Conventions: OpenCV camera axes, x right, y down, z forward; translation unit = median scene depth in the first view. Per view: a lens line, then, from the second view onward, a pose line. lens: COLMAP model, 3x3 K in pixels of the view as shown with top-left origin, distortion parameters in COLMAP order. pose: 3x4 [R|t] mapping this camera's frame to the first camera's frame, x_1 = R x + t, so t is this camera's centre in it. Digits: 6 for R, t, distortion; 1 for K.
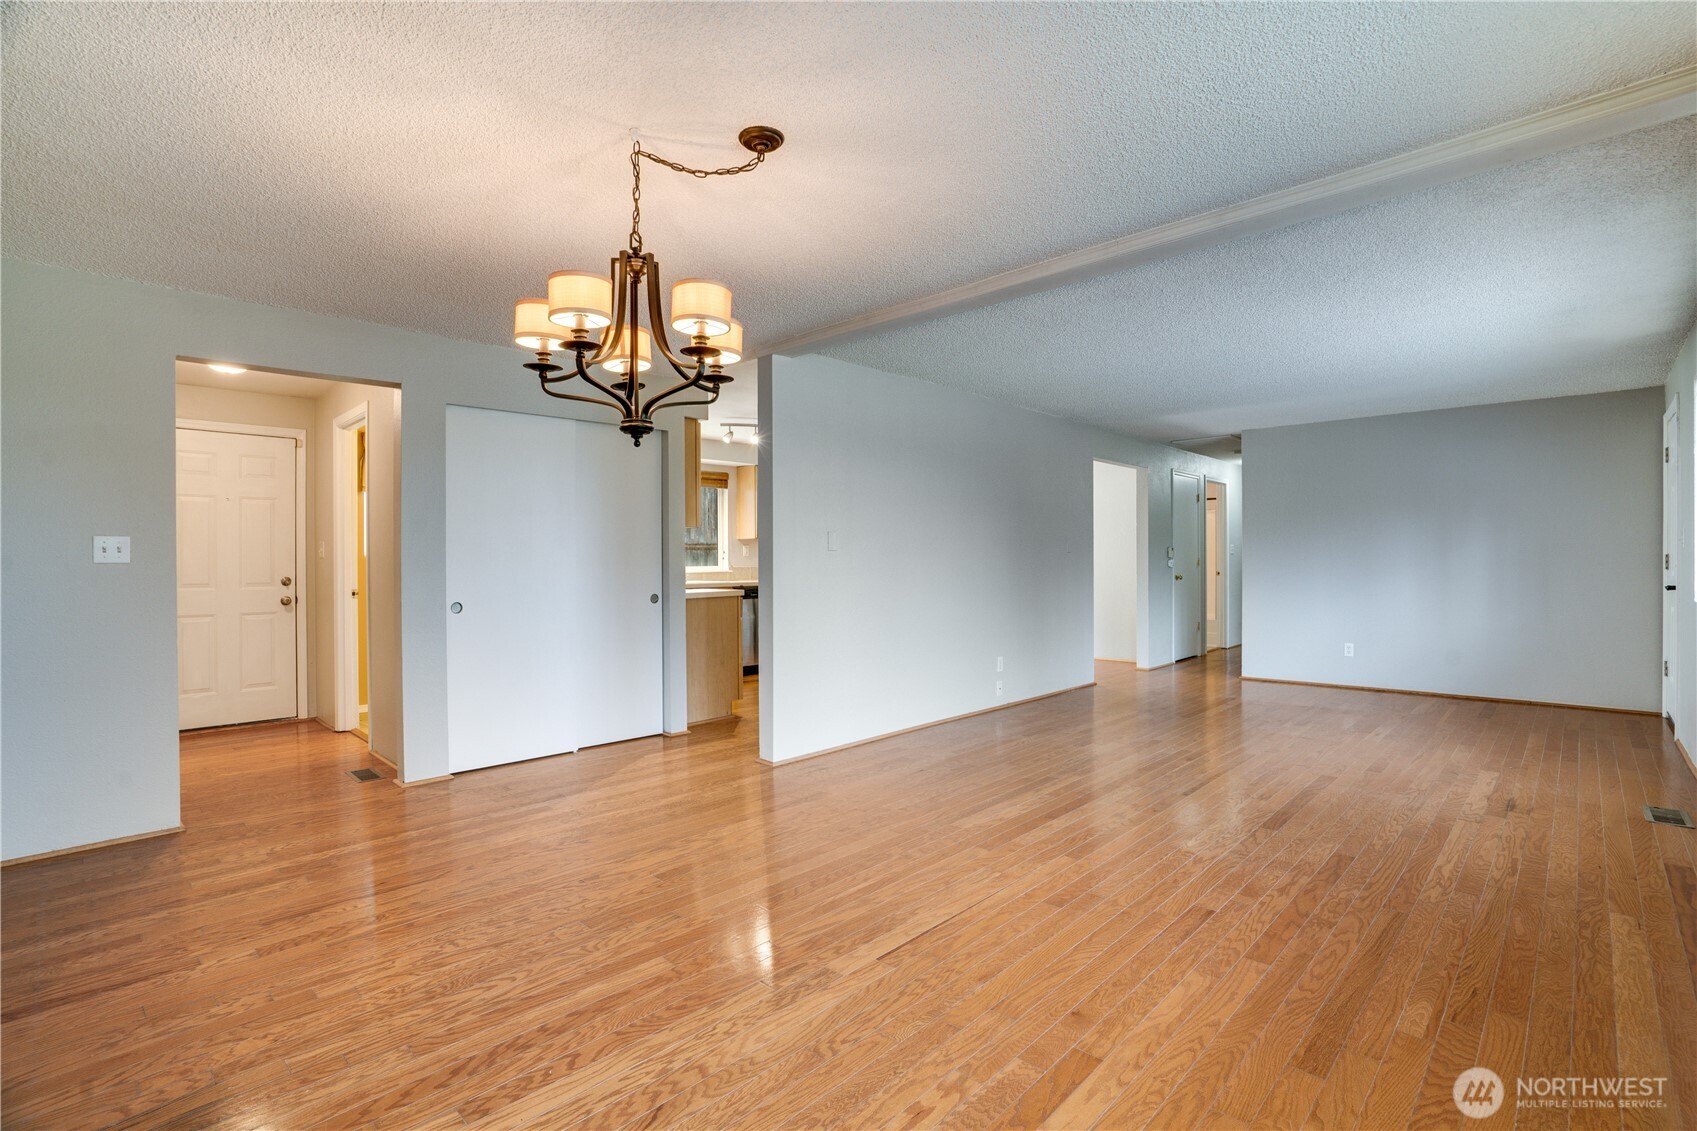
lens RADIAL K [[770.1, 0, 845.8], [0, 770.1, 563.9], [0, 0, 1]] dist [-0.049352, 0.016972]
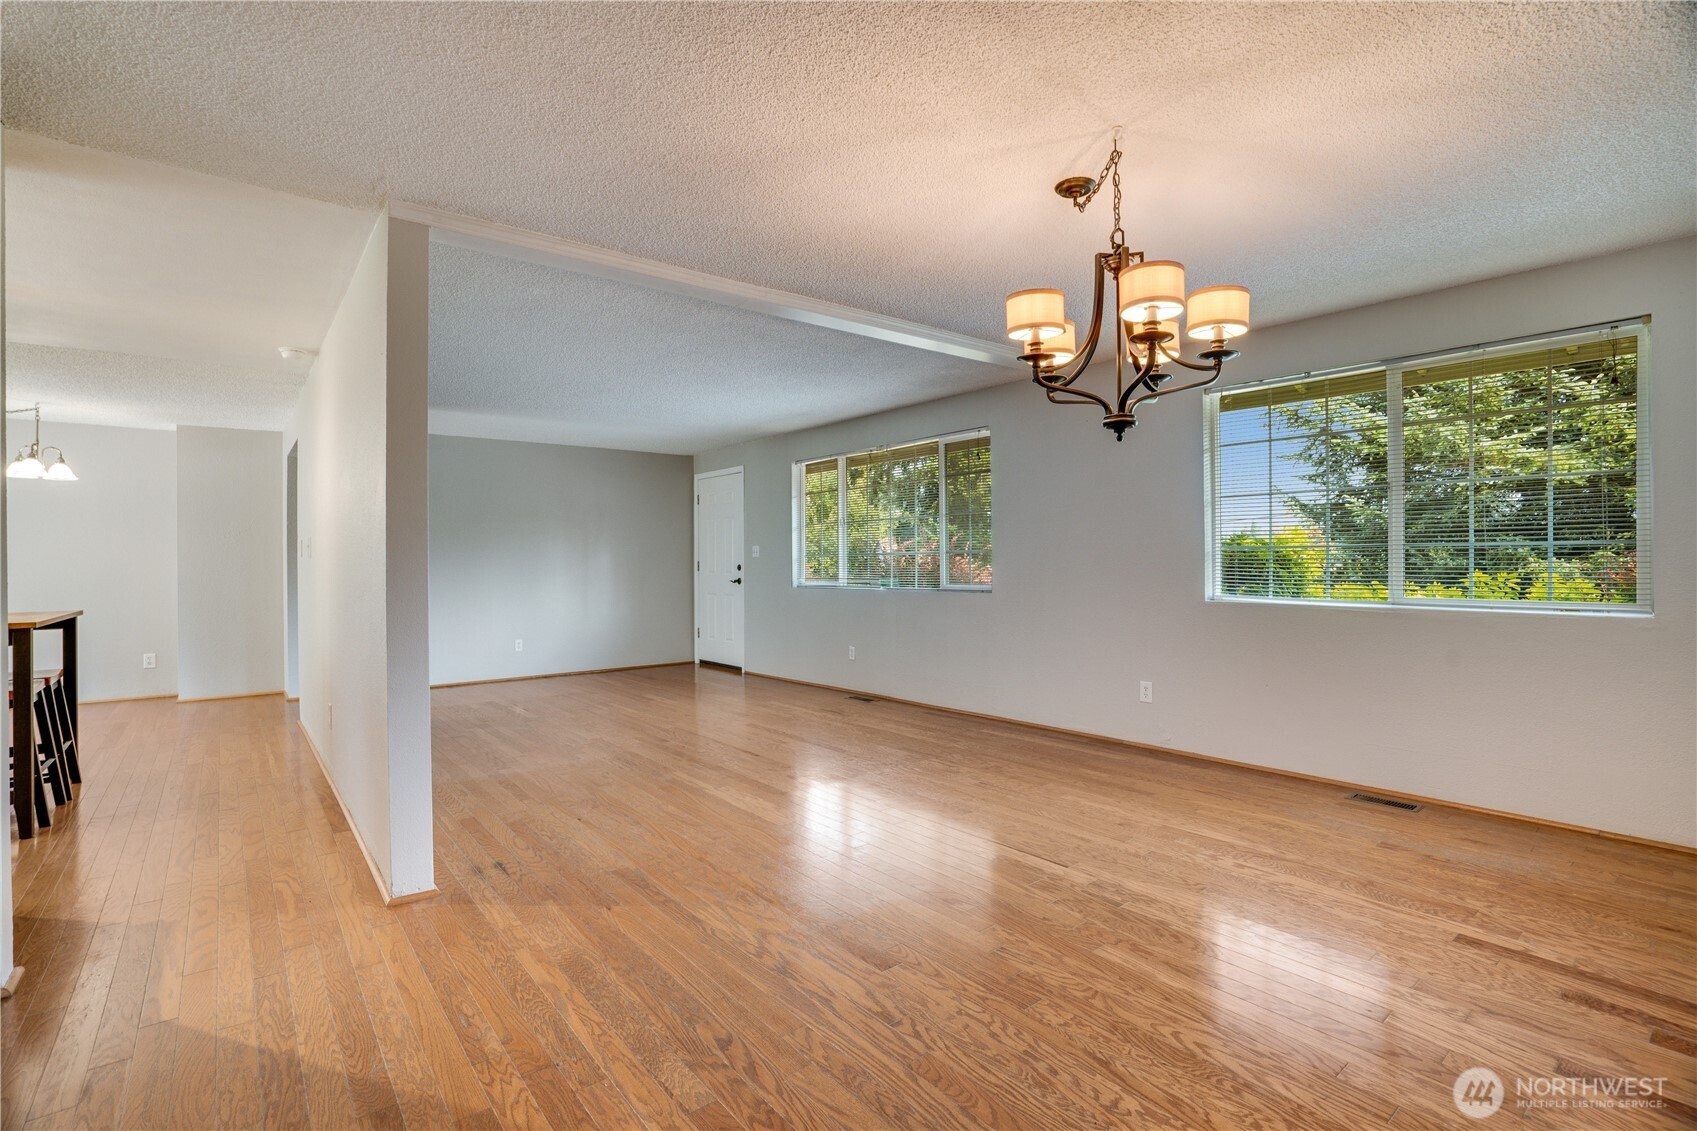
lens RADIAL K [[770.1, 0, 845.8], [0, 770.1, 563.9], [0, 0, 1]] dist [-0.049352, 0.016972]
pose [[0.141762, 0.005824, 0.989884, -1.237506], [0.008850, 0.999935, -0.007151, 0.016437], [-0.989861, 0.009774, 0.141701, 1.144622]]
